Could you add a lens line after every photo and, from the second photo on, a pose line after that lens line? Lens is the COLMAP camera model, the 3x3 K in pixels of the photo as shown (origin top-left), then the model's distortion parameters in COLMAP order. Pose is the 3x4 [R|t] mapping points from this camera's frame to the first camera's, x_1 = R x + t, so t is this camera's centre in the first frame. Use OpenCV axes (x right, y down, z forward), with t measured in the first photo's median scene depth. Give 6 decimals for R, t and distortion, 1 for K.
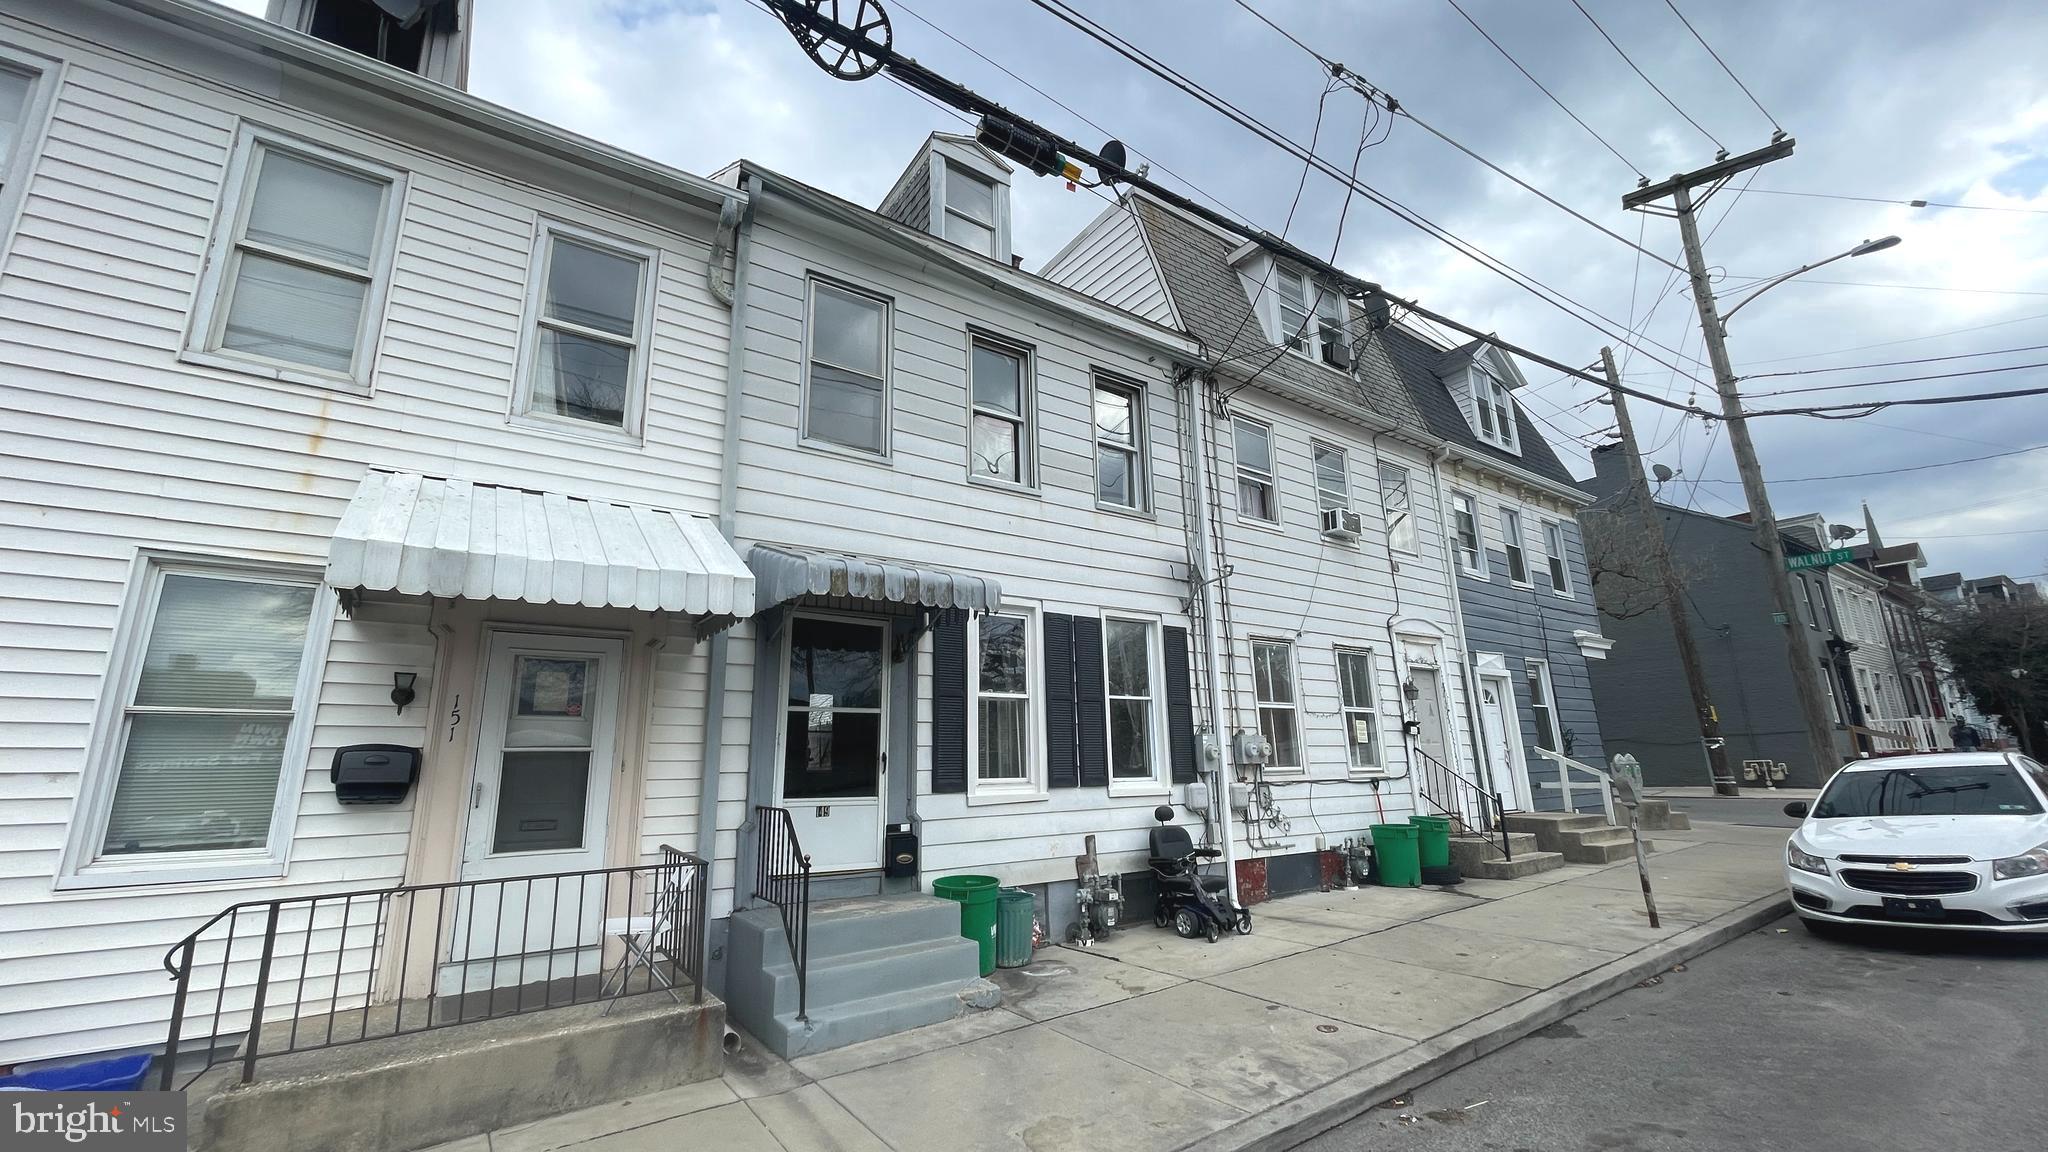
lens RADIAL K [[806.4, 0, 1024.0], [0, 806.4, 576.0], [0, 0, 1]] dist [0.010433, -0.000072]
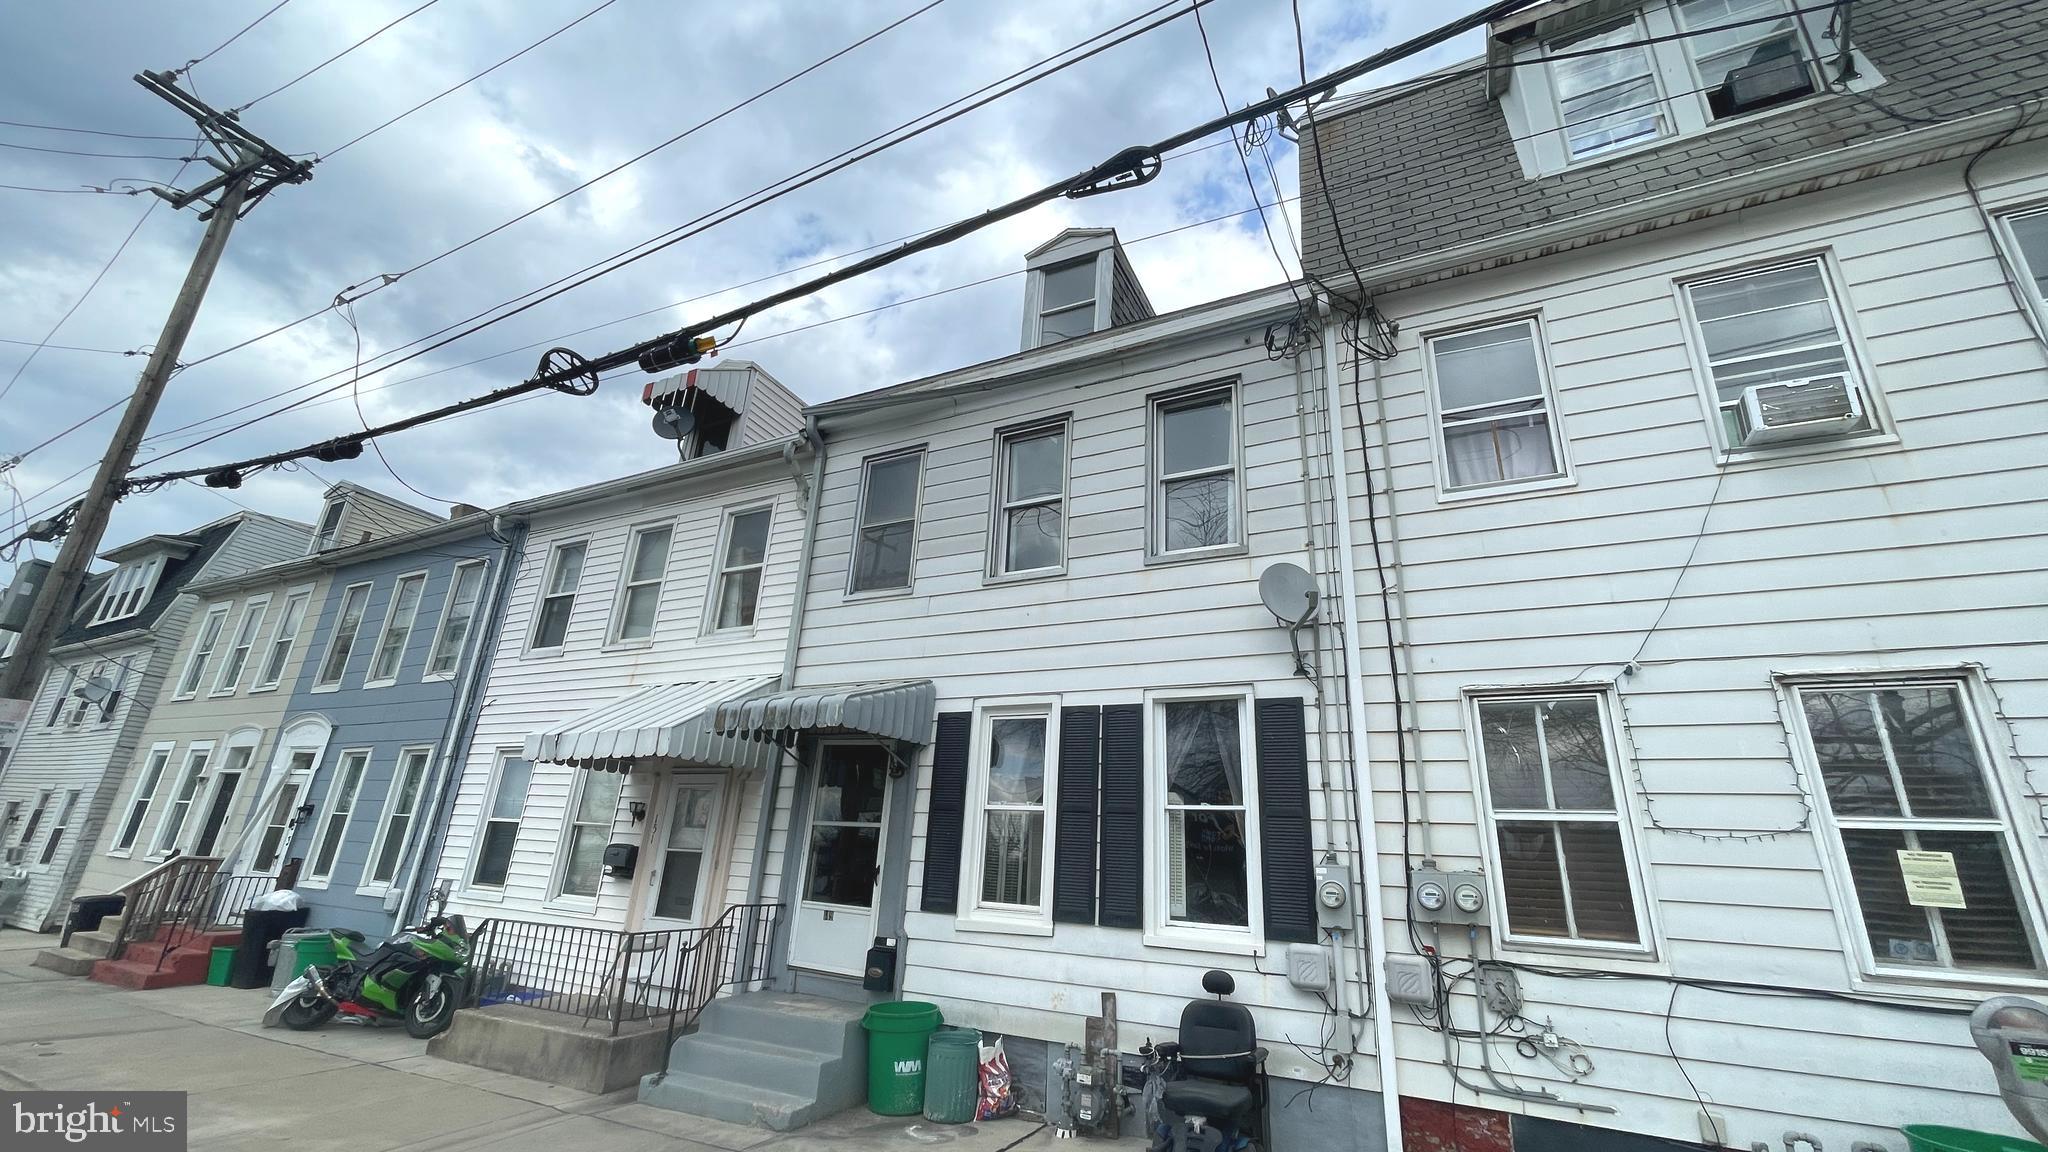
lens RADIAL K [[868.2, 0, 1024.0], [0, 868.2, 576.0], [0, 0, 1]] dist [-0.001481, -0.000207]
pose [[0.459373, -0.261746, -0.848802, 0.777001], [0.130304, 0.965116, -0.227093, 0.107782], [0.878634, -0.006282, 0.477455, 0.496579]]
